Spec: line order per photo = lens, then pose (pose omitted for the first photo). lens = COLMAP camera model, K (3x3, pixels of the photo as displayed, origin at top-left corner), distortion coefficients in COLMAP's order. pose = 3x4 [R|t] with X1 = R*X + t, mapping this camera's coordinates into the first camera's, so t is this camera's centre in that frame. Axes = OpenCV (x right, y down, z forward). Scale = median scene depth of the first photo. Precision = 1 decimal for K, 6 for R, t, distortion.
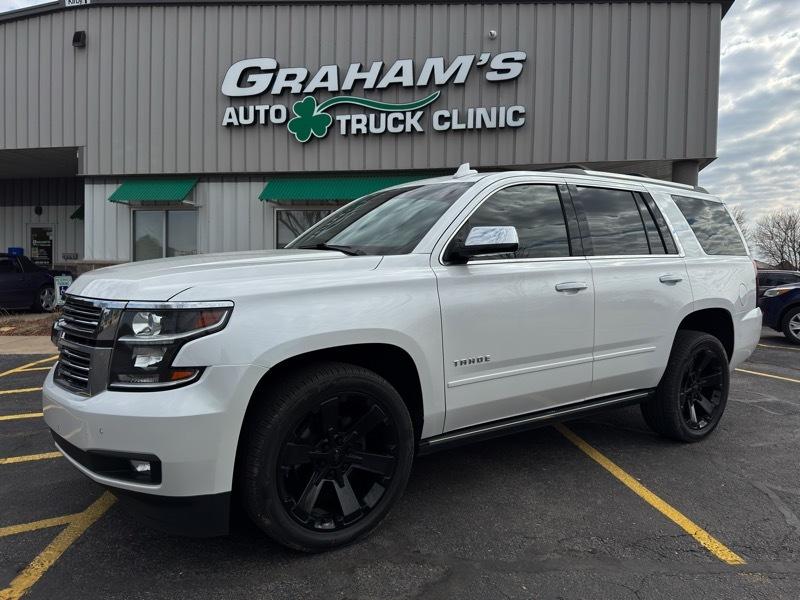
lens RADIAL K [[574.6, 0, 402.9], [0, 574.6, 294.5], [0, 0, 1]] dist [0.165516, -0.253840]
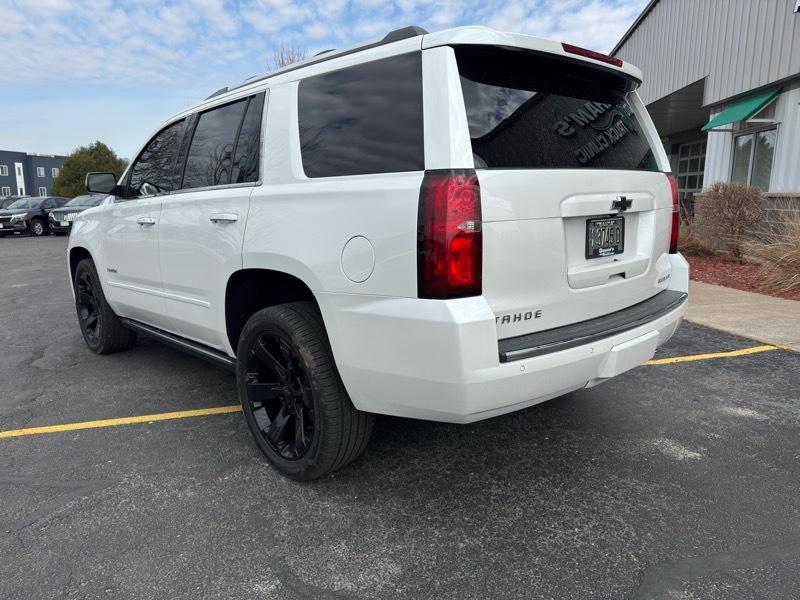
lens RADIAL K [[565.6, 0, 407.8], [0, 565.6, 298.7], [0, 0, 1]] dist [0.006737, -0.008598]
pose [[0.156753, 0.163341, -0.974037, 0.439036], [-0.035991, 0.986519, 0.159642, -0.017667], [0.986982, 0.010033, 0.160519, 0.411028]]
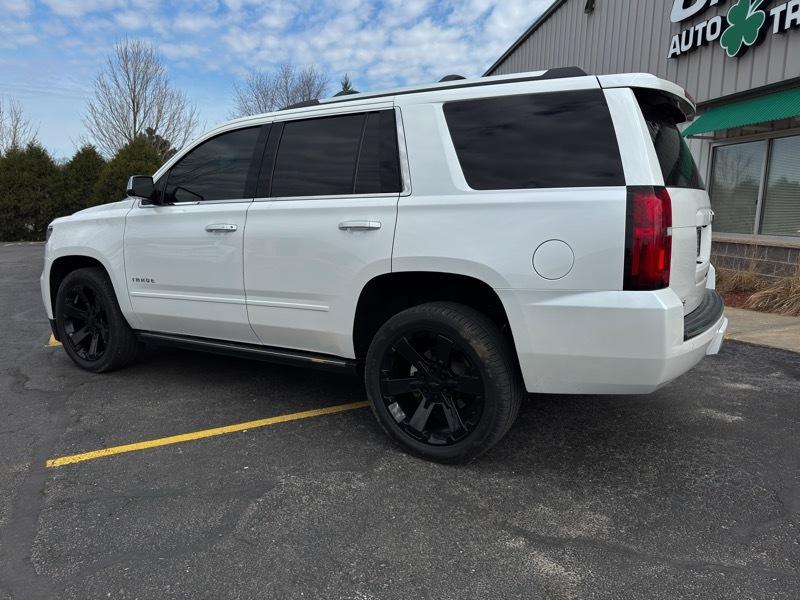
lens RADIAL K [[581.6, 0, 400.4], [0, 581.6, 300.3], [0, 0, 1]] dist [0.051359, -0.054602]
pose [[0.402404, 0.132986, -0.905751, 0.437229], [-0.049239, 0.991104, 0.123643, -0.009664], [0.914137, -0.005156, 0.405373, 0.273293]]
